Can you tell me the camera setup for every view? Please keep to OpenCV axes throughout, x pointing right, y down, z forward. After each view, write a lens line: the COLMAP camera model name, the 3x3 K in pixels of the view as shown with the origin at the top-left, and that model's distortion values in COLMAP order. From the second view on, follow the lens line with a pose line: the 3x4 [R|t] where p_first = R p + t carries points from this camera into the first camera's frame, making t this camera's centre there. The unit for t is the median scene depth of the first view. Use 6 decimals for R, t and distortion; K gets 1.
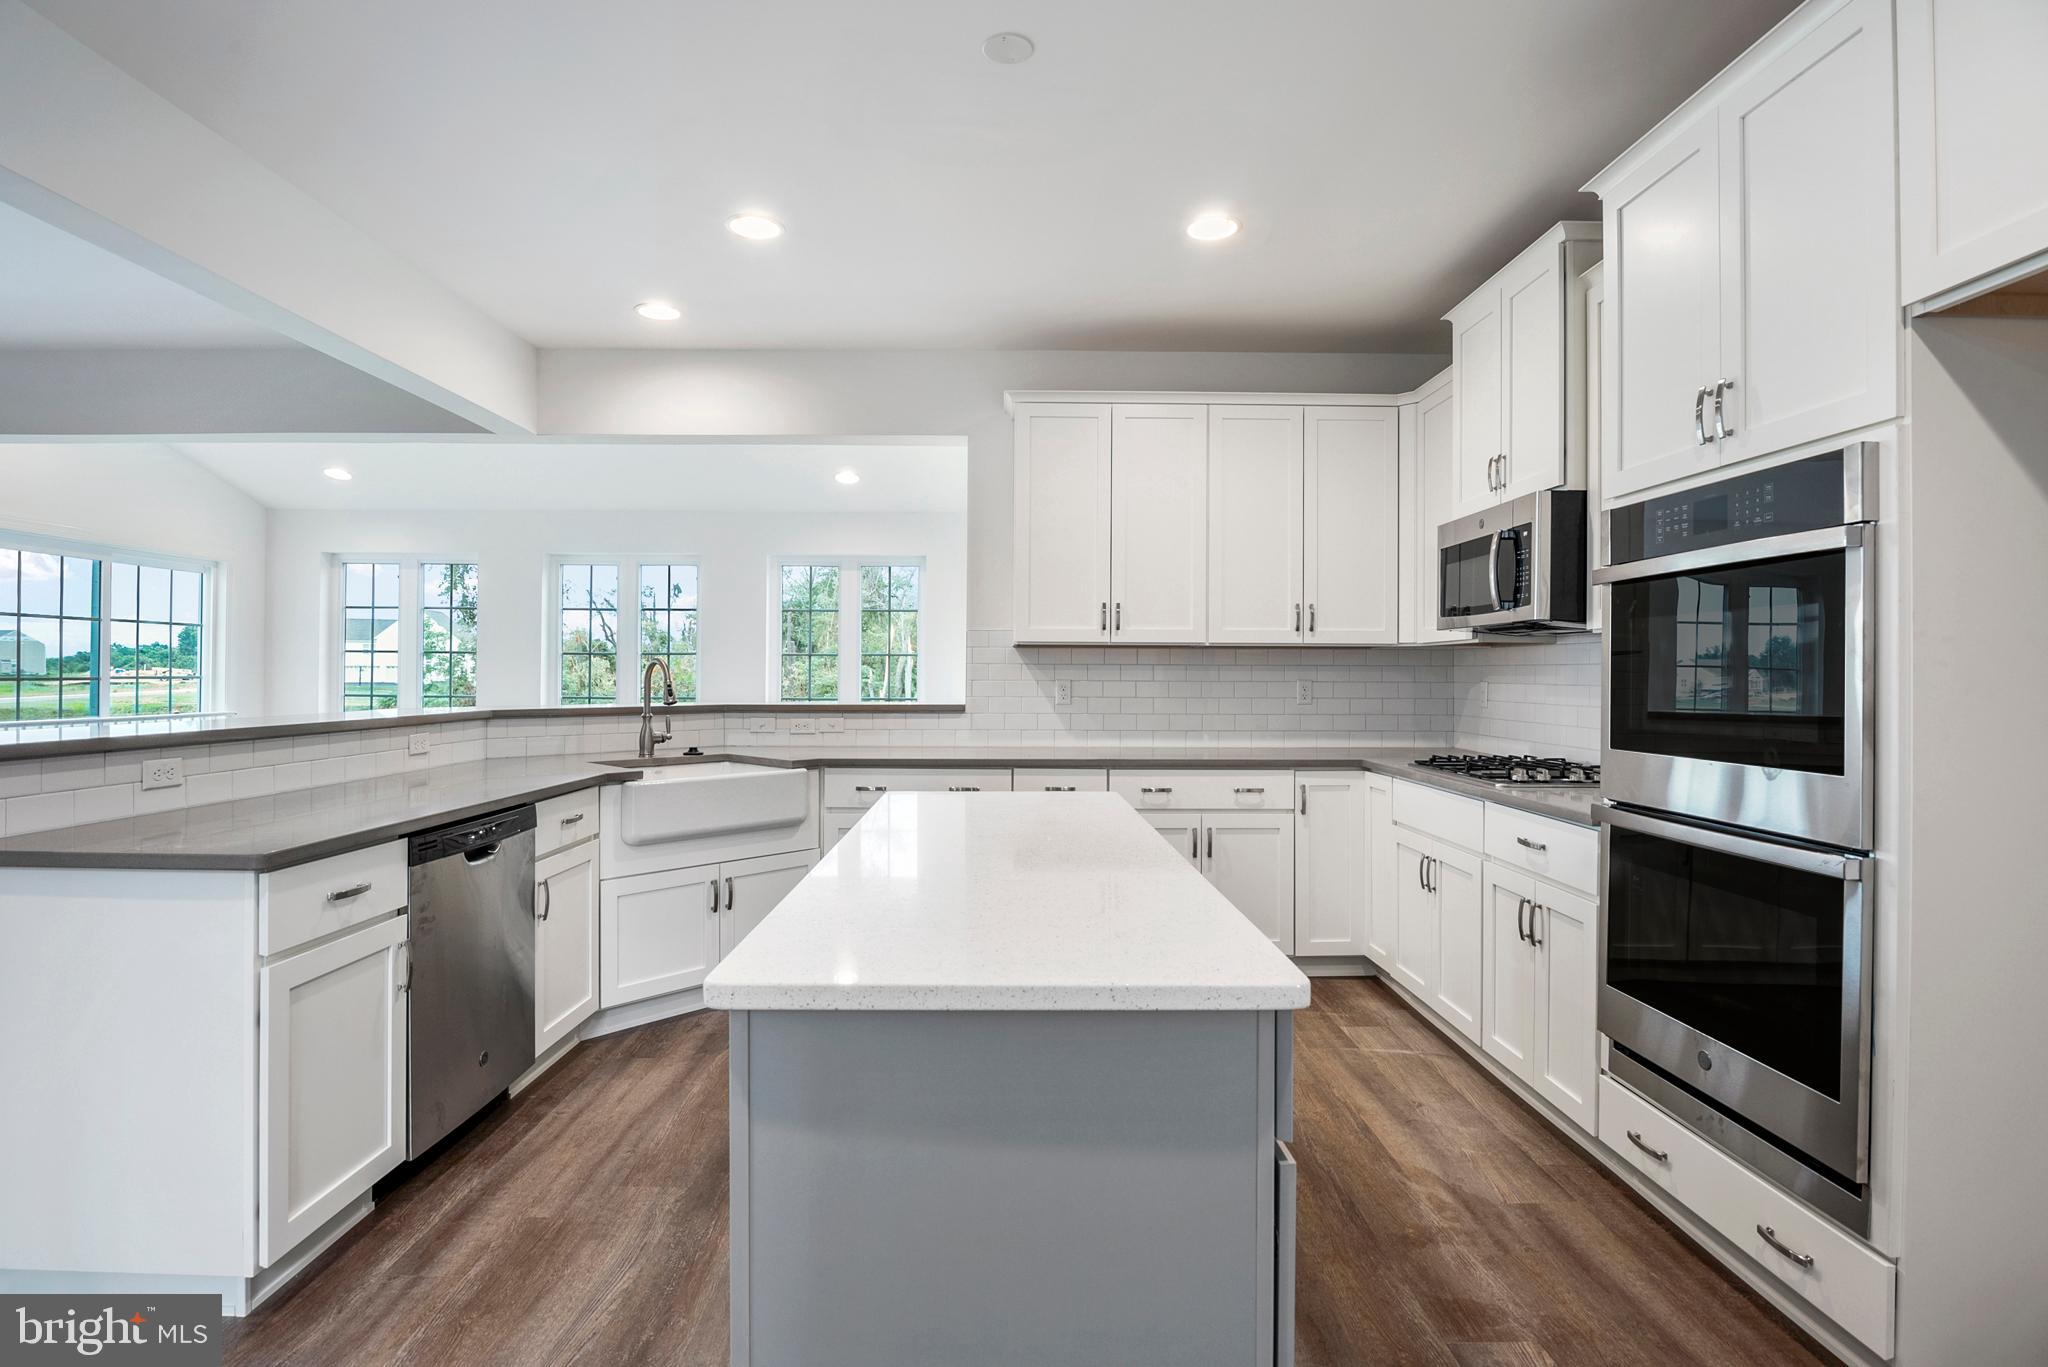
lens RADIAL K [[1030.9, 0, 1022.7], [0, 1030.9, 663.4], [0, 0, 1]] dist [-0.016308, -0.001139]
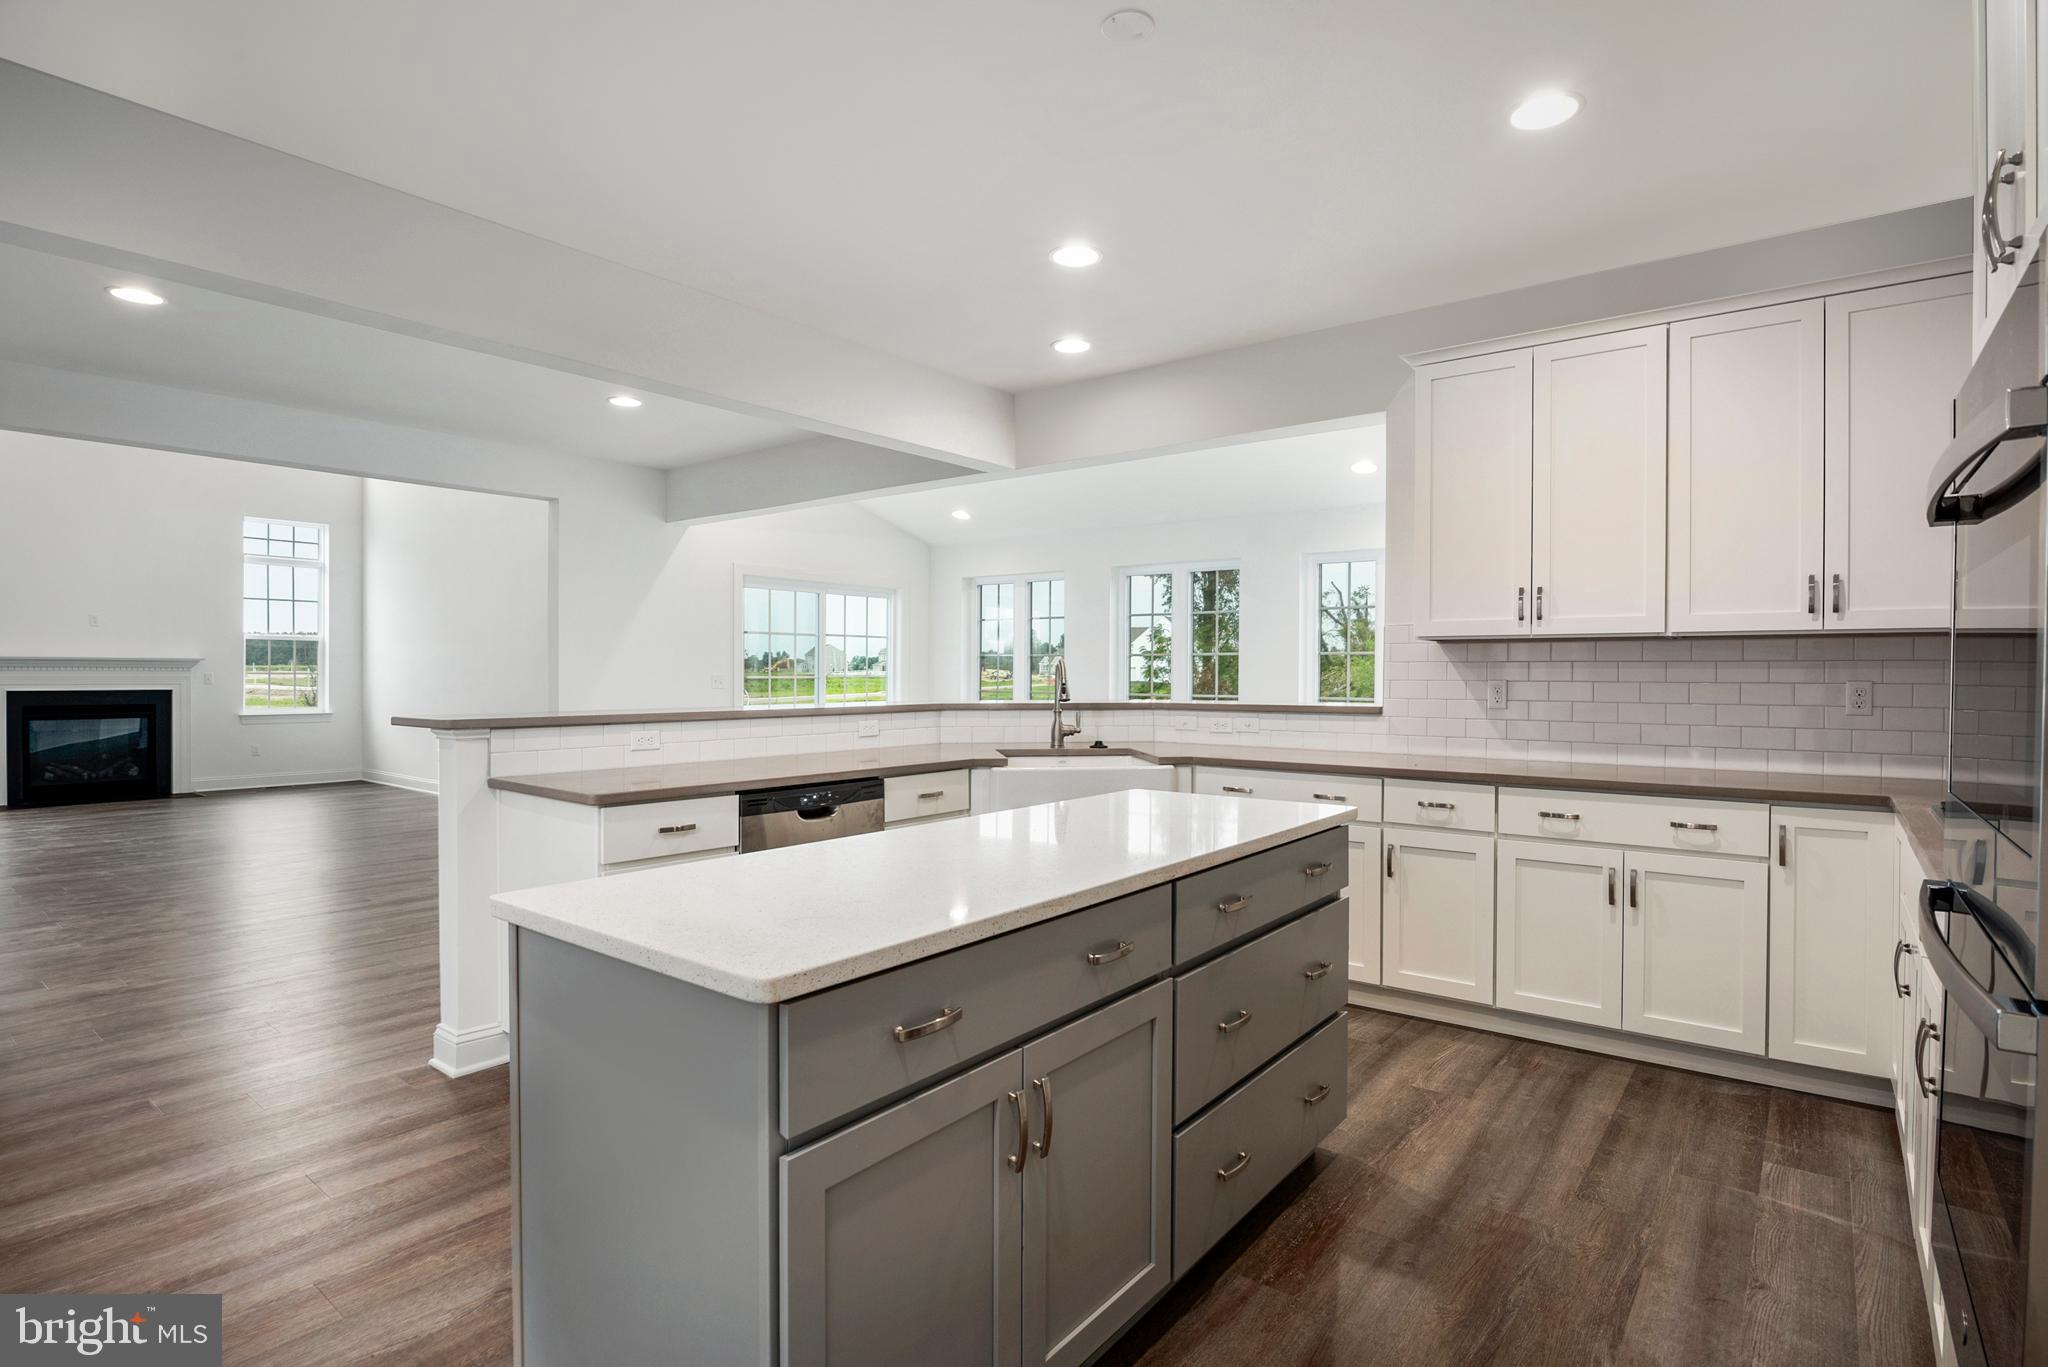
lens RADIAL K [[1025.9, 0, 1016.6], [0, 1025.9, 674.7], [0, 0, 1]] dist [-0.014005, -0.000896]
pose [[0.775626, -0.000637, -0.631192, 0.327858], [0.007849, 0.999932, 0.008635, 0.001510], [0.631144, -0.011652, 0.775578, 0.111762]]
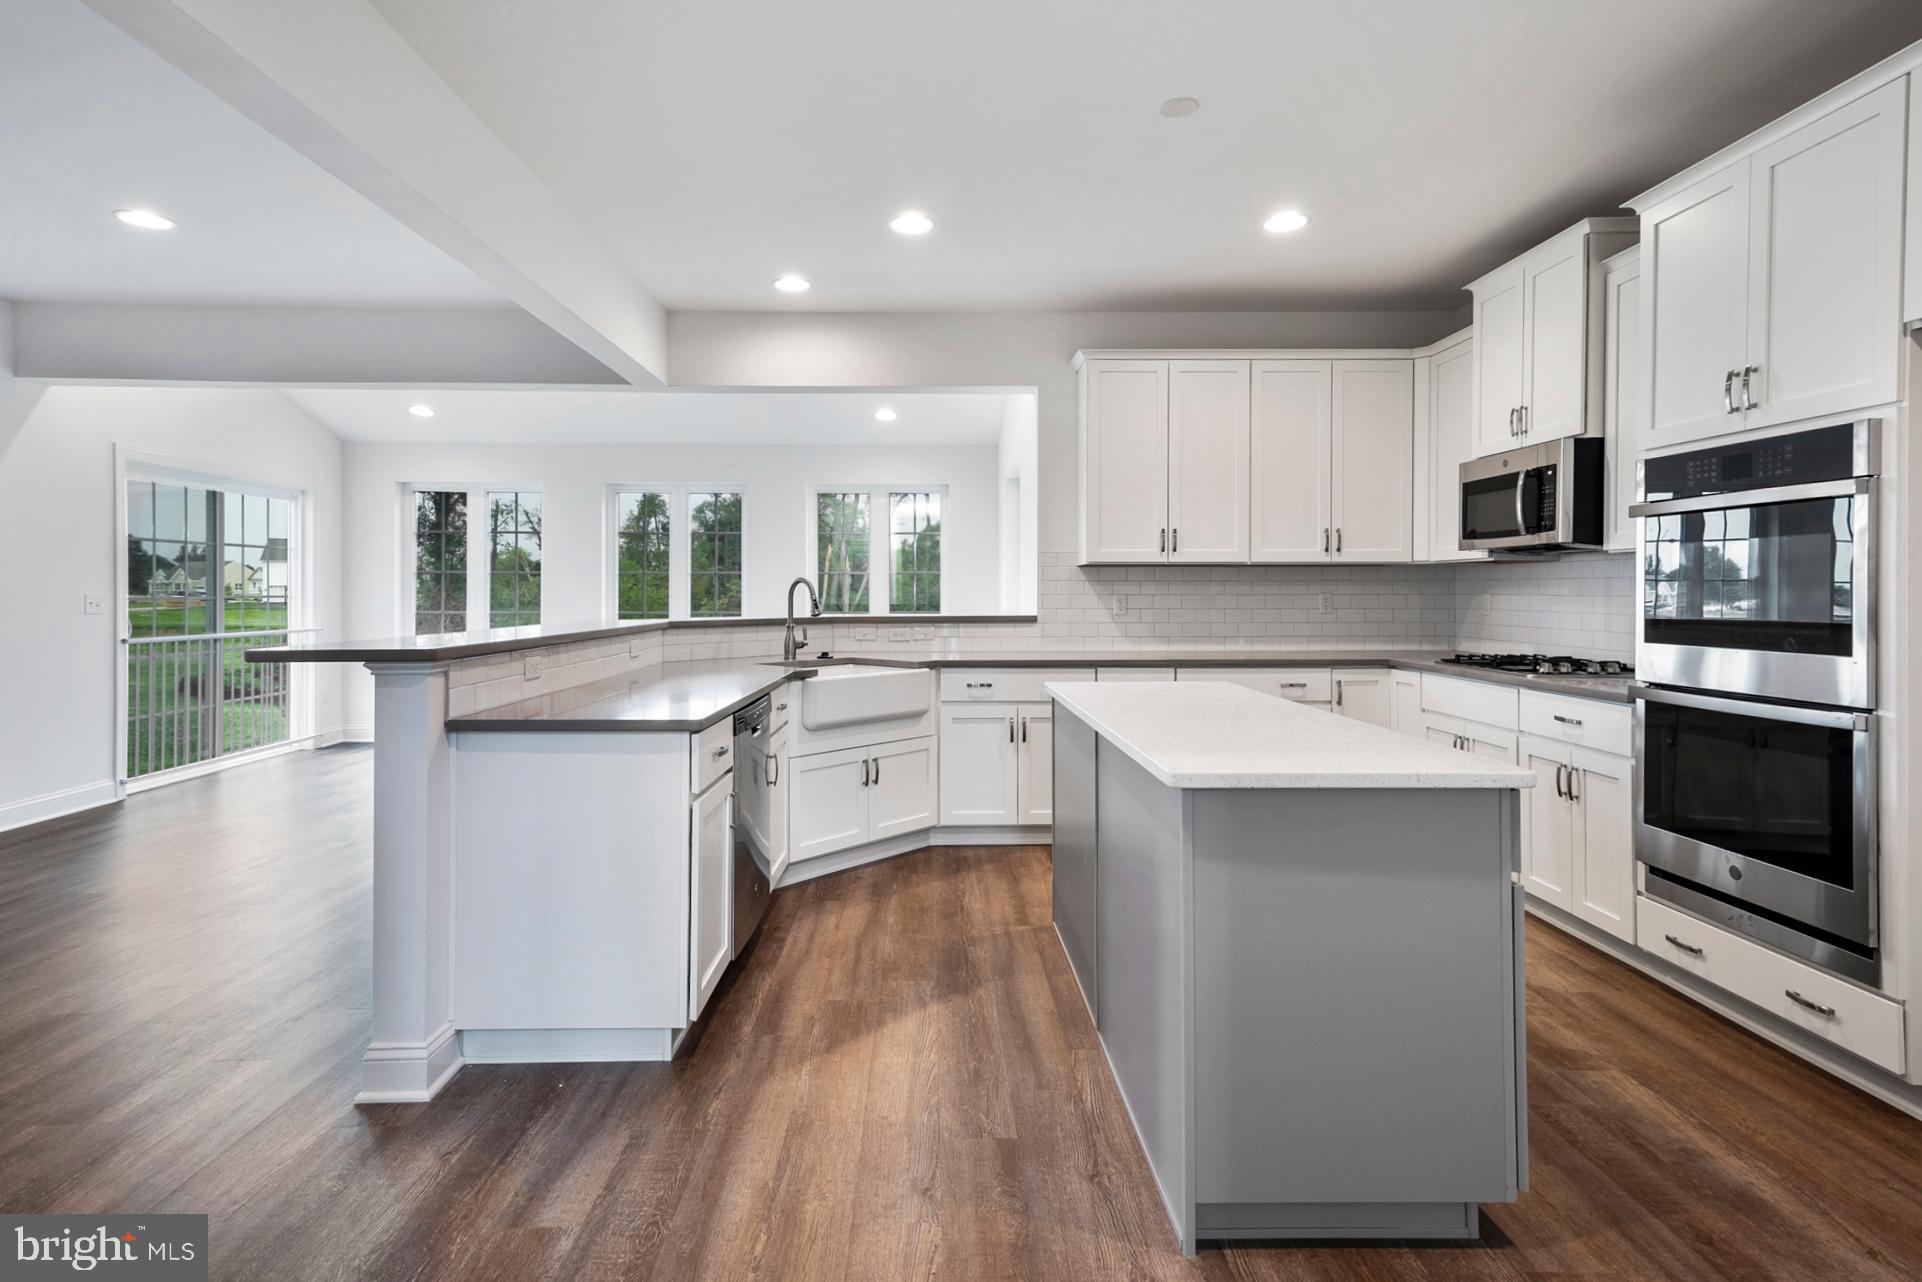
lens RADIAL K [[1009.3, 0, 950.1], [0, 1009.3, 589.1], [0, 0, 1]] dist [0.034137, 0.001420]
pose [[0.999968, -0.005334, 0.005878, -0.199203], [0.005283, 0.999949, 0.008637, -0.000711], [-0.005924, -0.008606, 0.999945, -0.187594]]
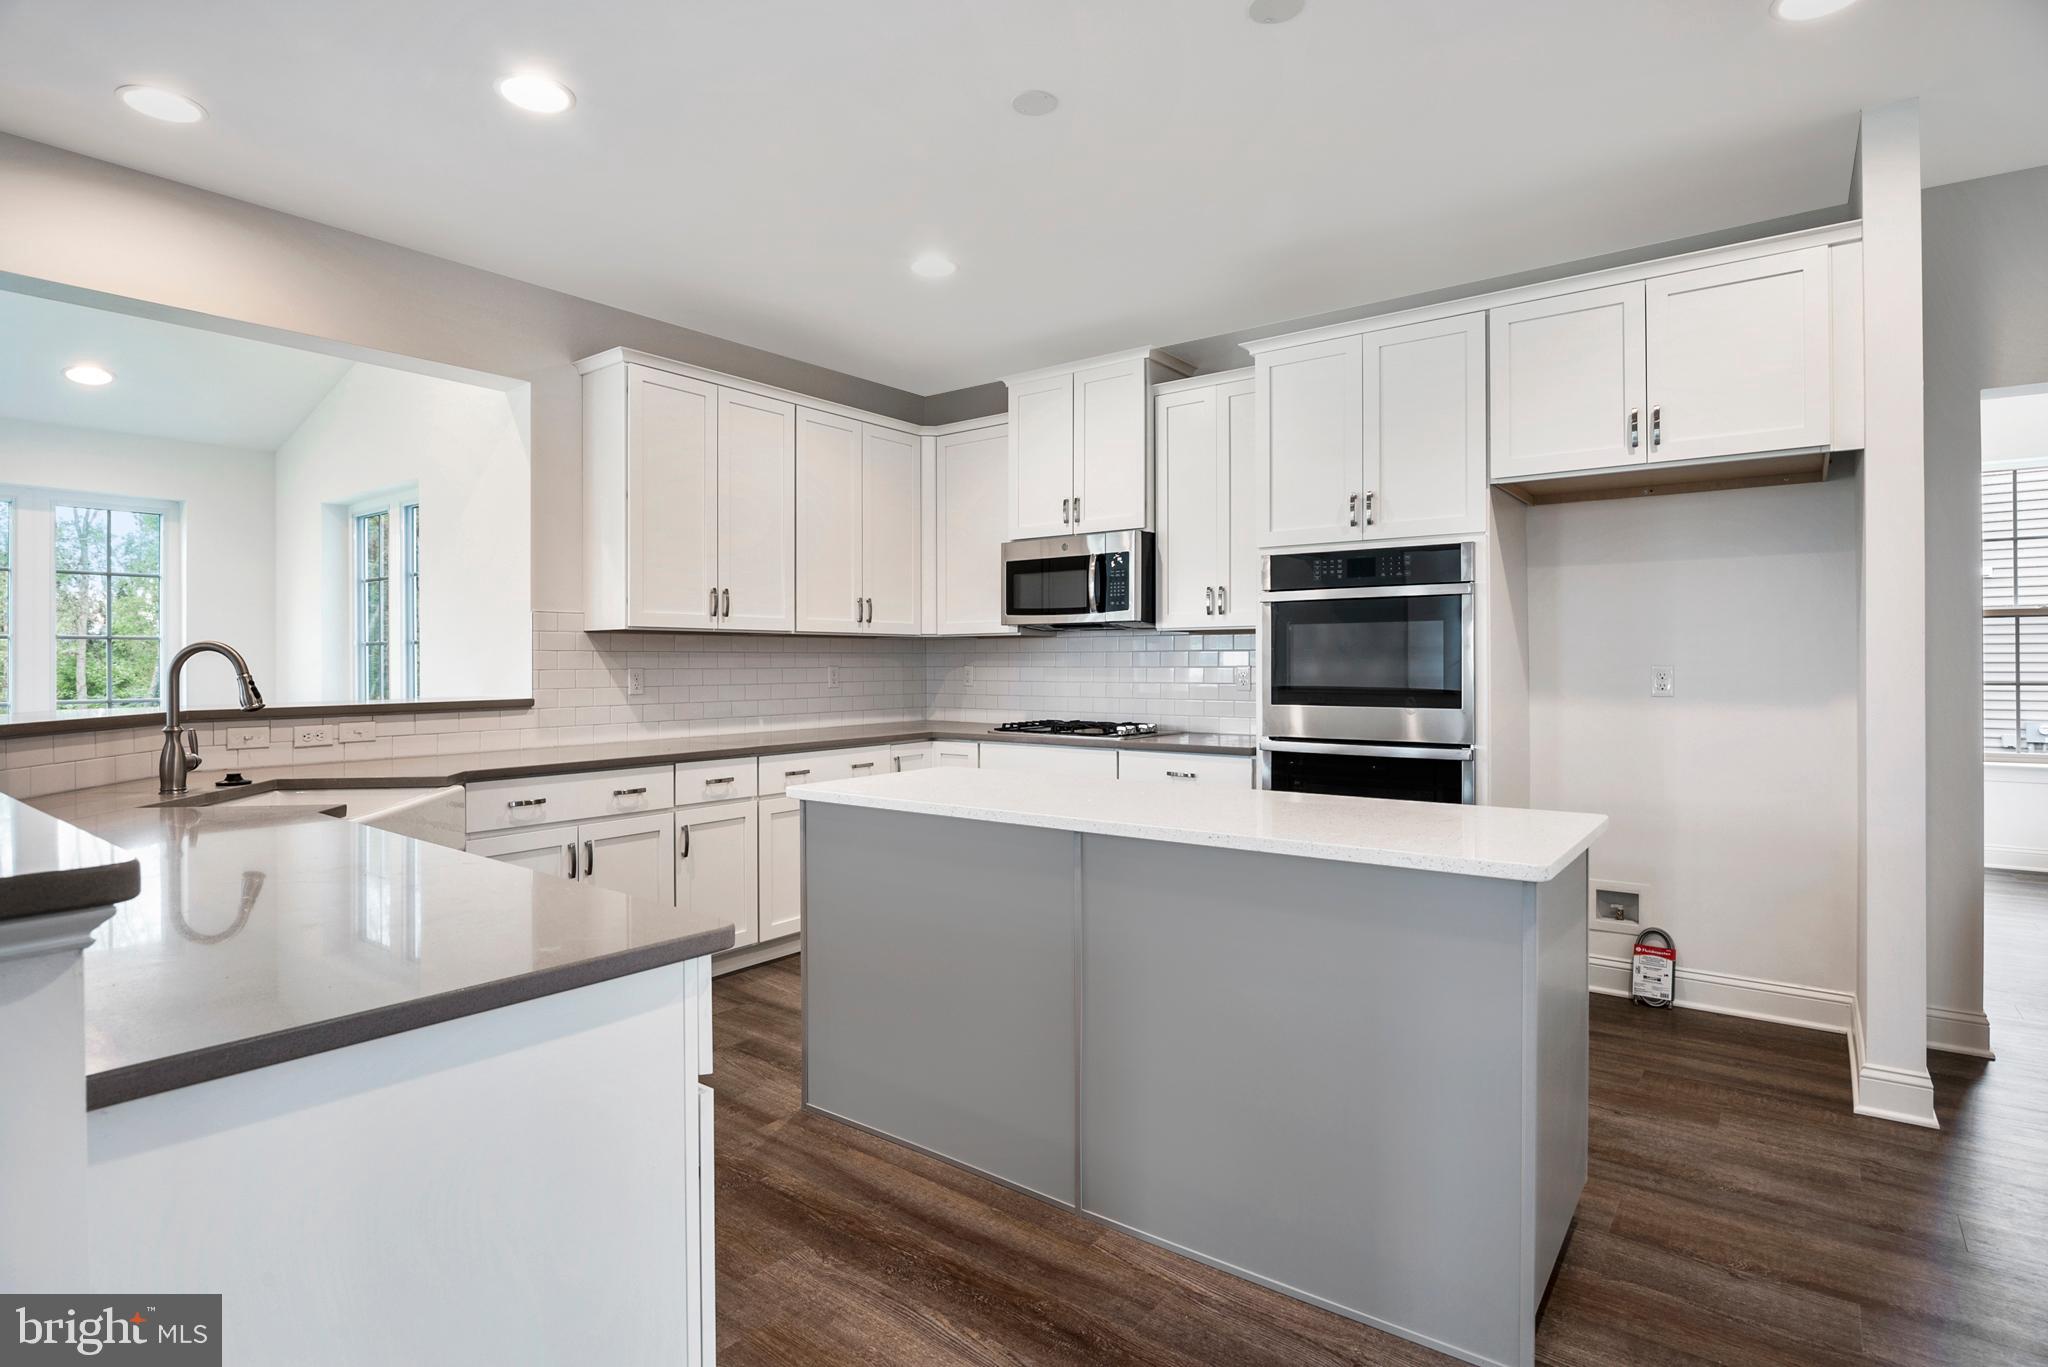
lens RADIAL K [[1005.2, 0, 1029.1], [0, 1005.2, 668.4], [0, 0, 1]] dist [-0.025032, -0.000381]
pose [[0.612652, -0.011114, 0.790274, -0.561178], [-0.002118, 0.999874, 0.015703, 0.001687], [-0.790350, -0.011294, 0.612552, 0.211051]]
